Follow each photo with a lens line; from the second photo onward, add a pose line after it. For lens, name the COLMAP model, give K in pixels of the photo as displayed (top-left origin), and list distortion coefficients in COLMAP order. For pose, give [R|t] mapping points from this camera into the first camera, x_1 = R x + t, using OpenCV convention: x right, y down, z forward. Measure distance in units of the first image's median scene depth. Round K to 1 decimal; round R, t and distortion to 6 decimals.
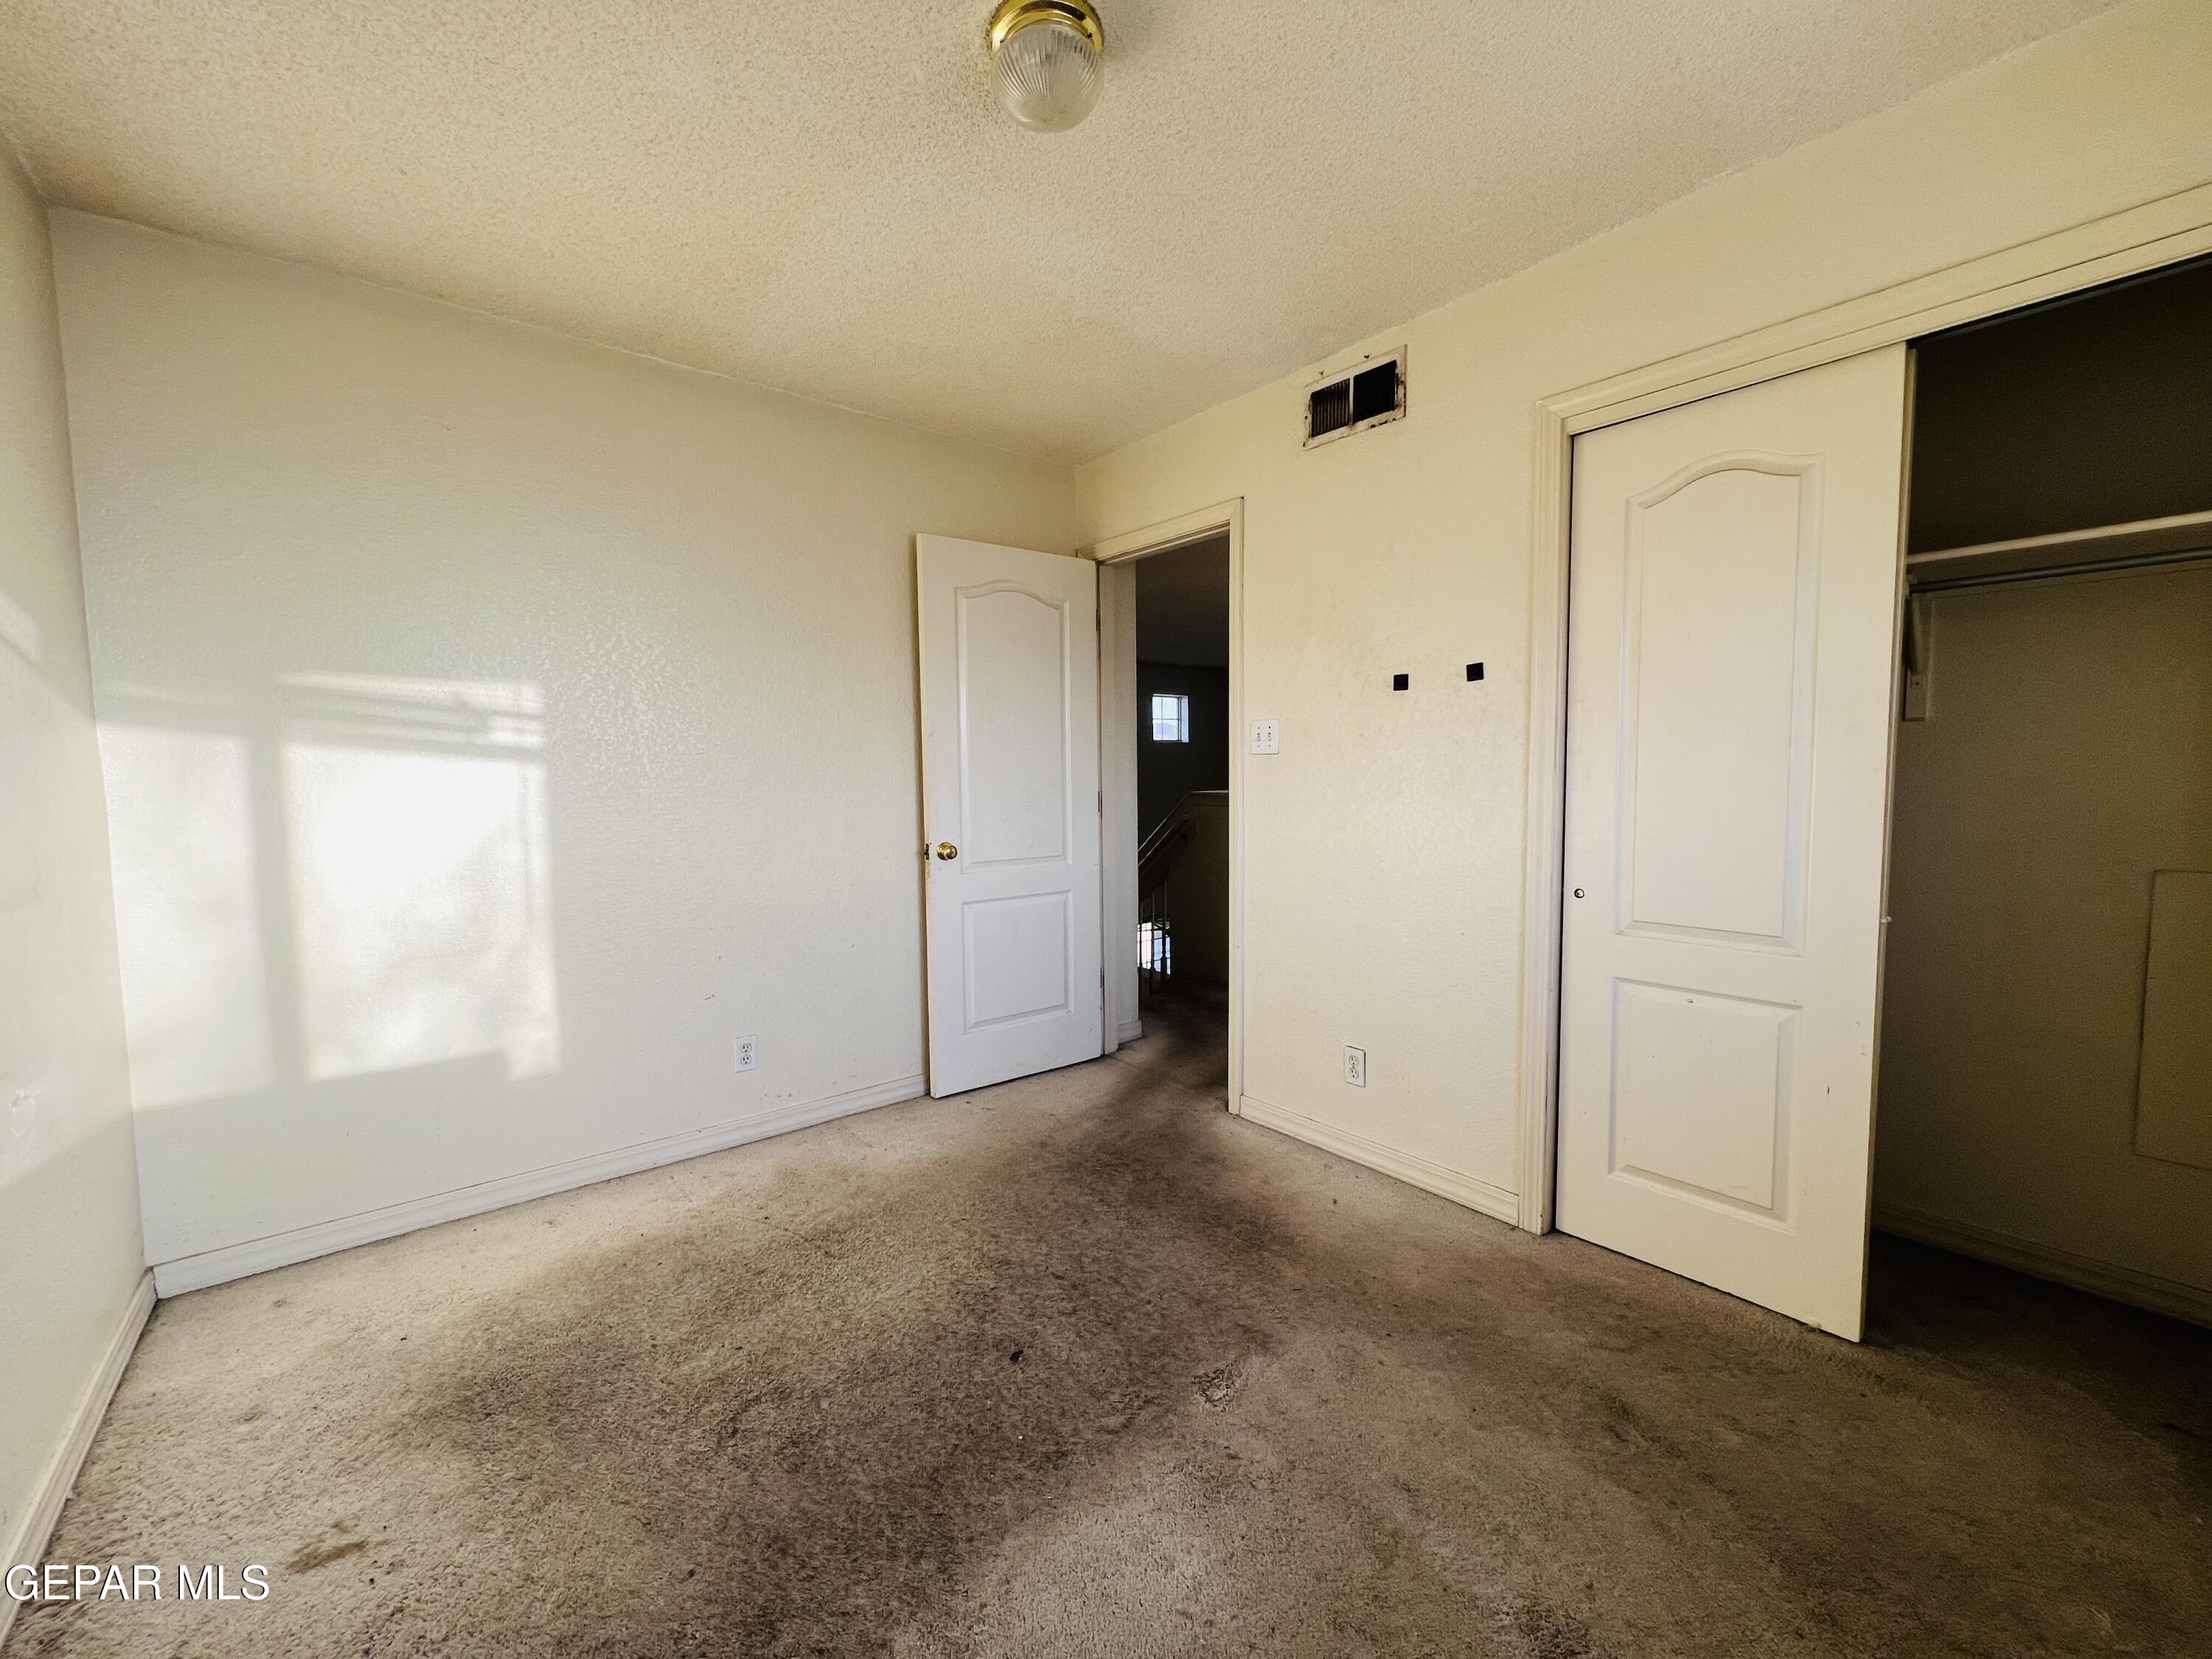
lens RADIAL K [[887.7, 0, 1090.1], [0, 887.7, 821.3], [0, 0, 1]] dist [0.003371, 0.000344]
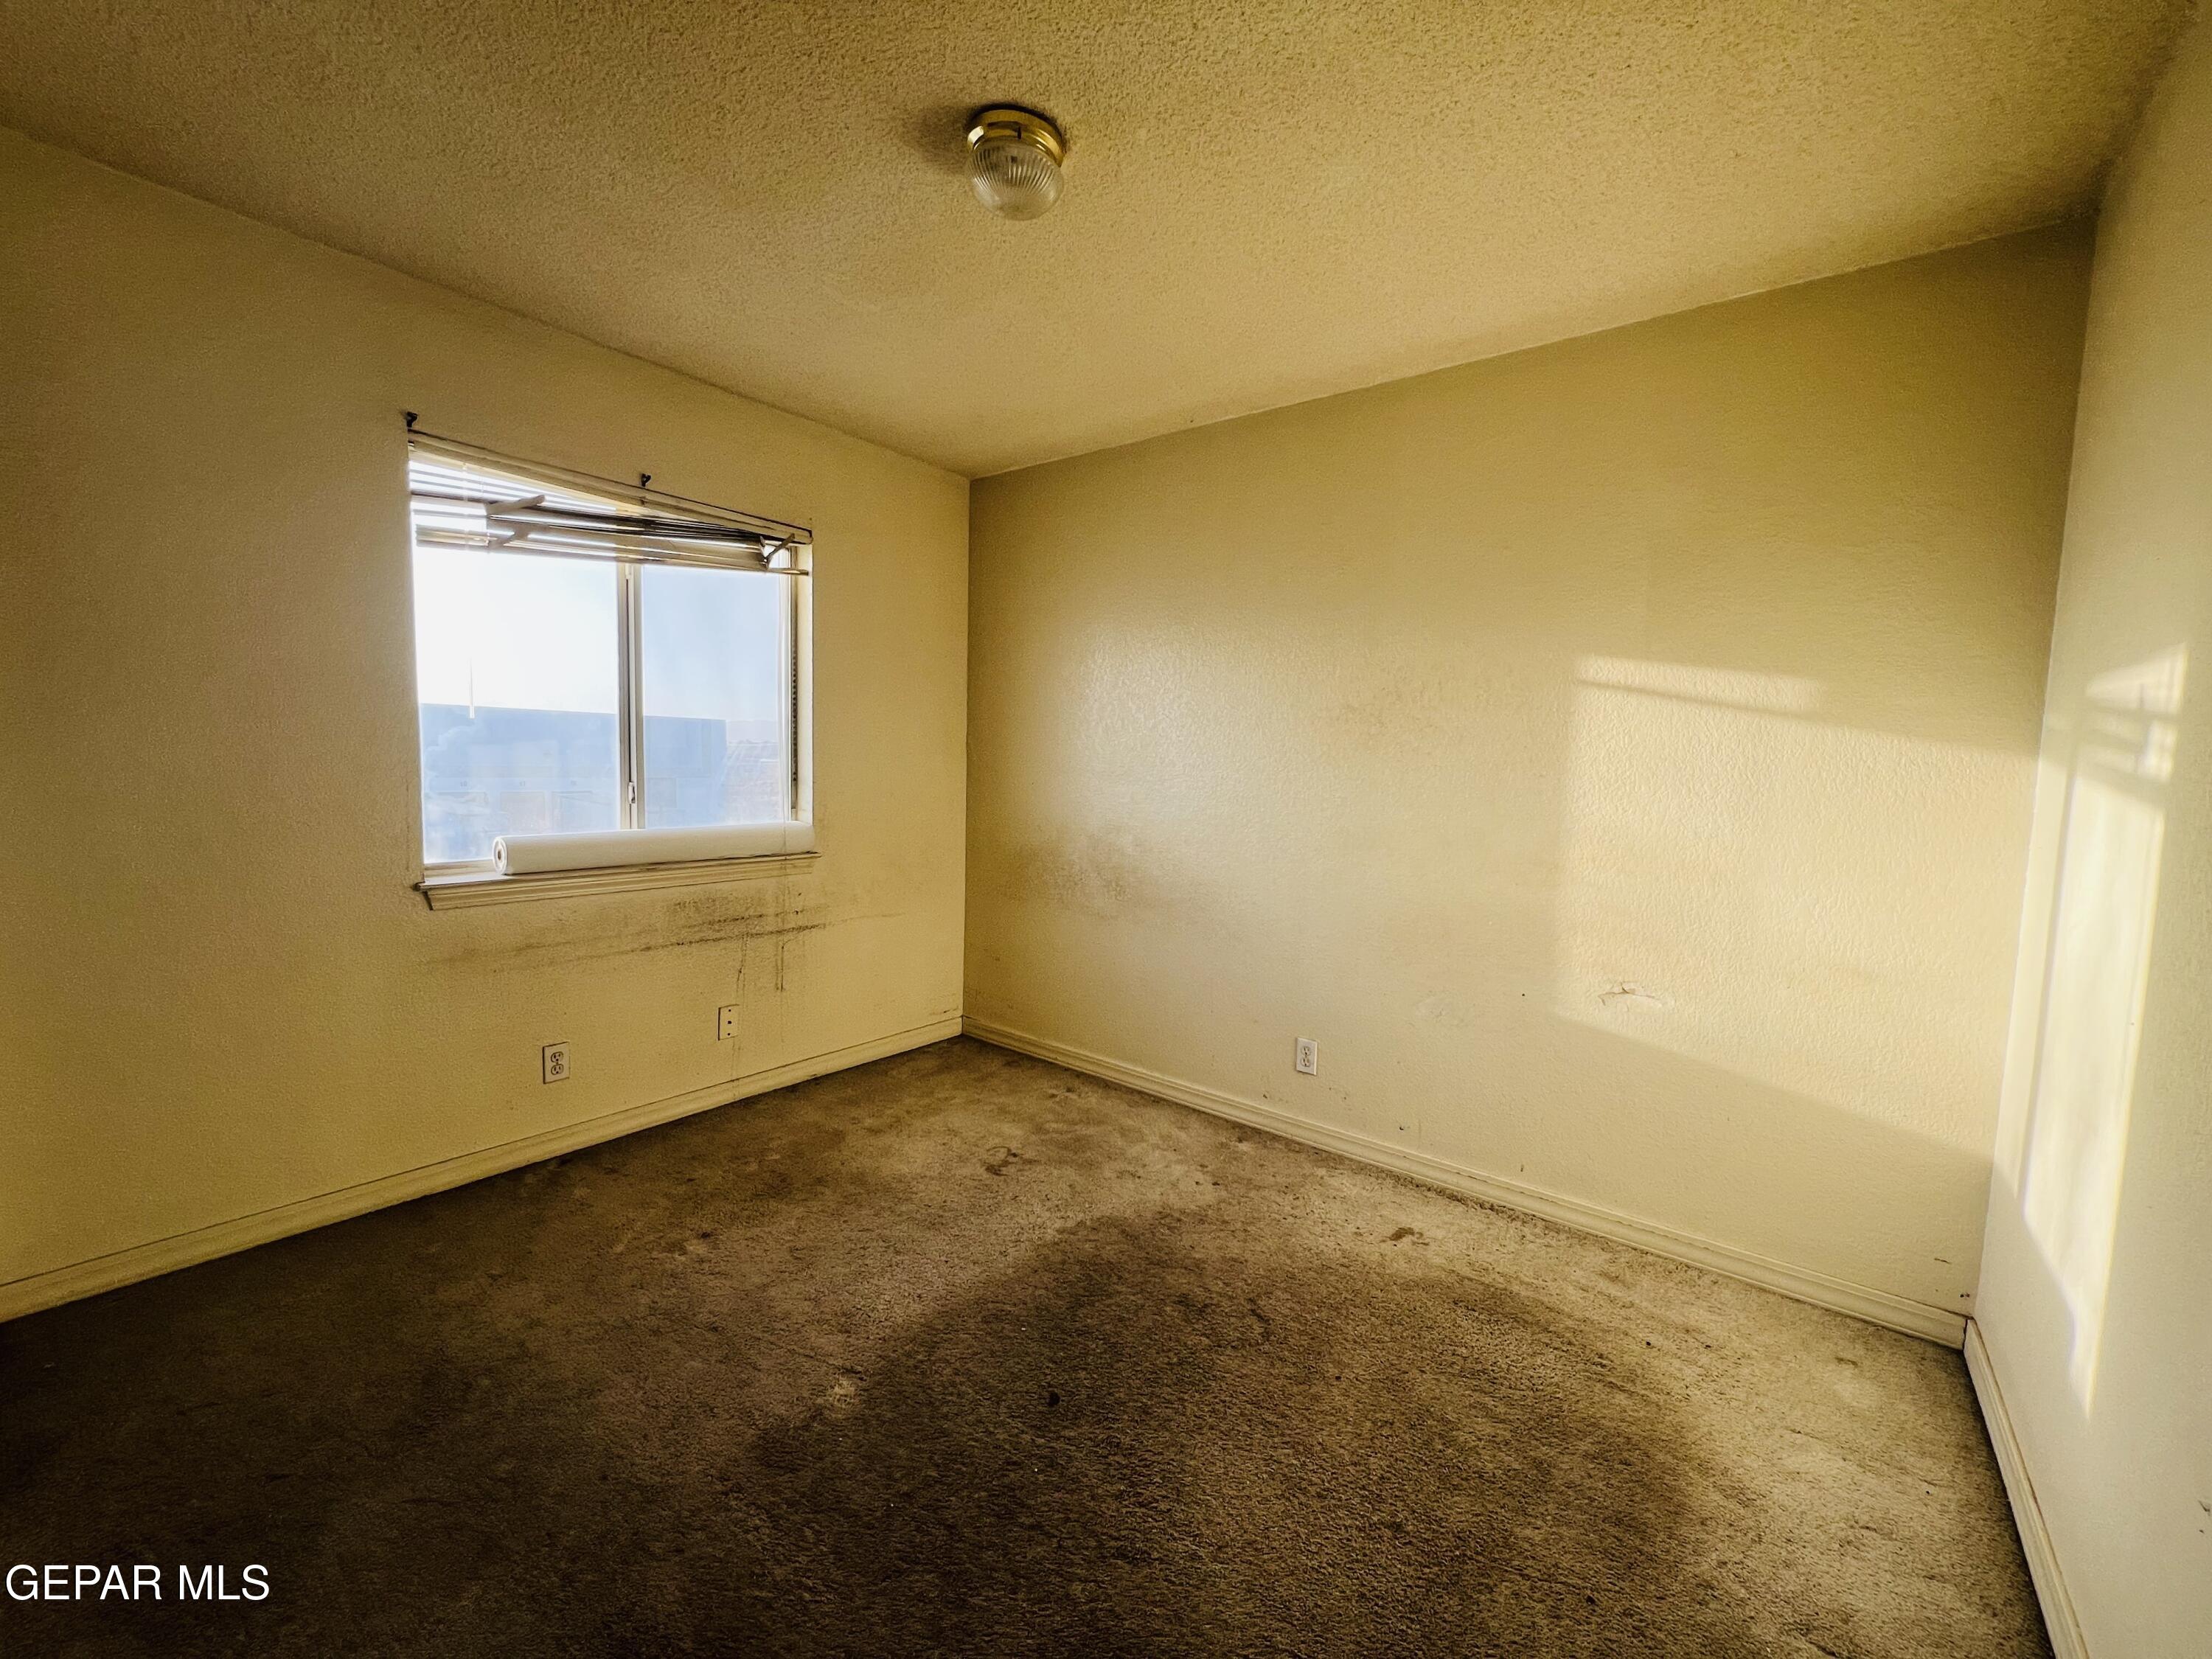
lens RADIAL K [[887.7, 0, 1107.5], [0, 887.7, 831.4], [0, 0, 1]] dist [0.003371, 0.000344]
pose [[-0.971043, 0.001062, -0.238903, 0.087204], [-0.033806, 0.989317, 0.141805, -0.136678], [0.236501, 0.145775, -0.960634, 1.841948]]
